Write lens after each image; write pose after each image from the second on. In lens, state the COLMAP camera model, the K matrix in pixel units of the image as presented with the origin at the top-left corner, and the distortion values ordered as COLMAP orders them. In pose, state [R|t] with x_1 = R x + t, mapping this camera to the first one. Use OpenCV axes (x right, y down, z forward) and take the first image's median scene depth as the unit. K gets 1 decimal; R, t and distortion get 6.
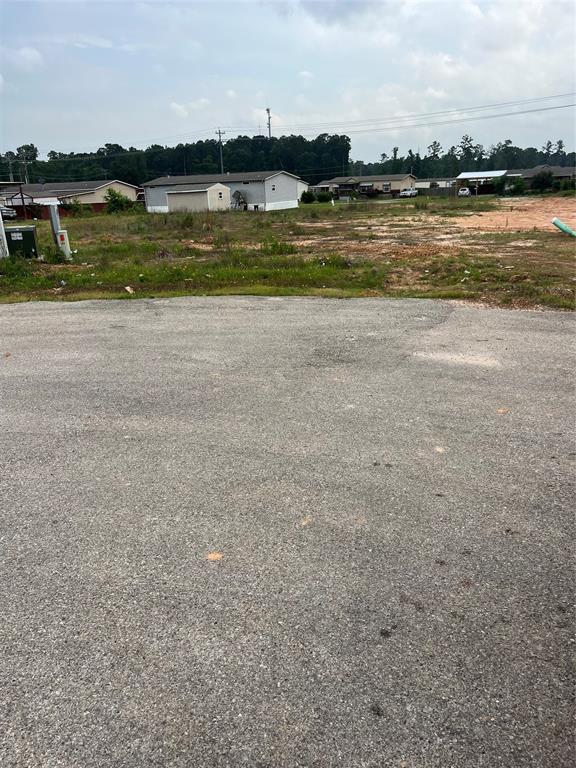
lens RADIAL K [[590.5, 0, 279.4], [0, 590.5, 374.4], [0, 0, 1]] dist [0.047571, -0.051925]
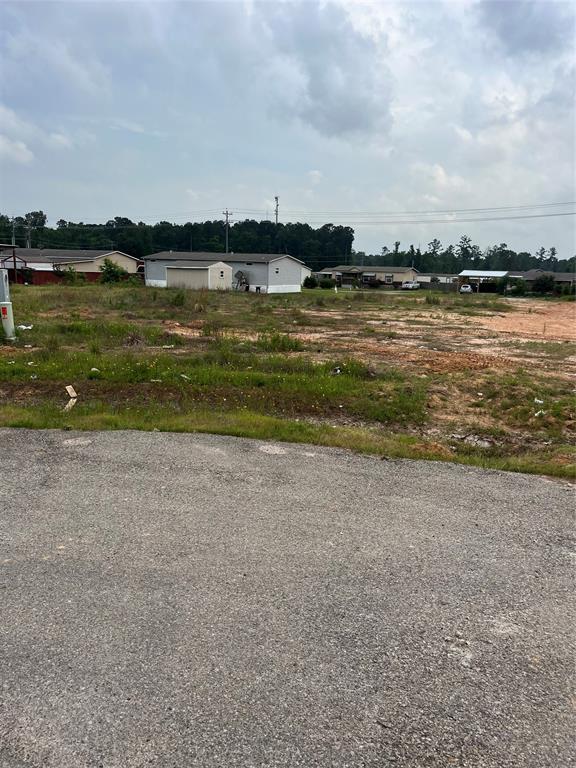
lens RADIAL K [[586.4, 0, 291.4], [0, 586.4, 394.2], [0, 0, 1]] dist [0.064428, -0.098664]
pose [[0.997233, 0.068245, 0.029481, -0.002830], [-0.064974, 0.992819, -0.100442, -0.038385], [-0.036124, 0.098249, 0.994506, 0.126704]]
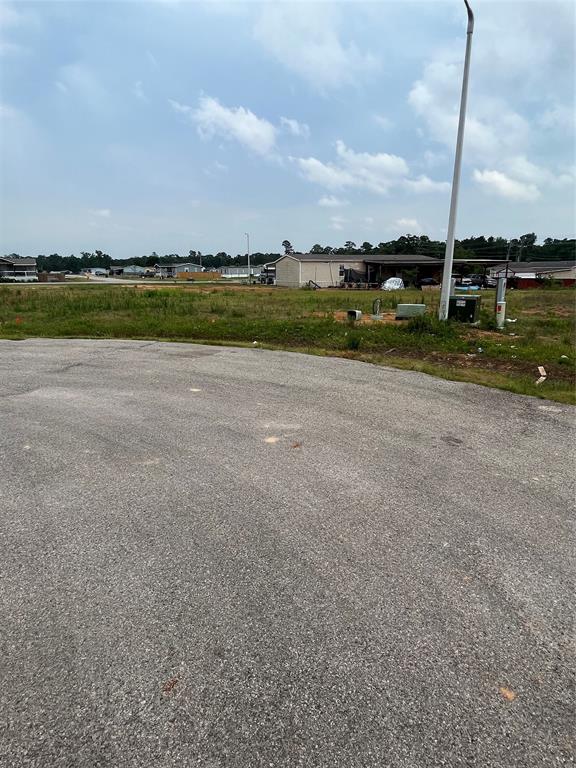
lens RADIAL K [[419.3, 0, 285.1], [0, 419.3, 381.1], [0, 0, 1]] dist [-0.002452, 0.000573]
pose [[0.634742, 0.234347, -0.736331, -0.007345], [-0.257433, 0.962599, 0.084444, -0.035316], [0.728581, 0.135956, 0.671331, 0.115930]]
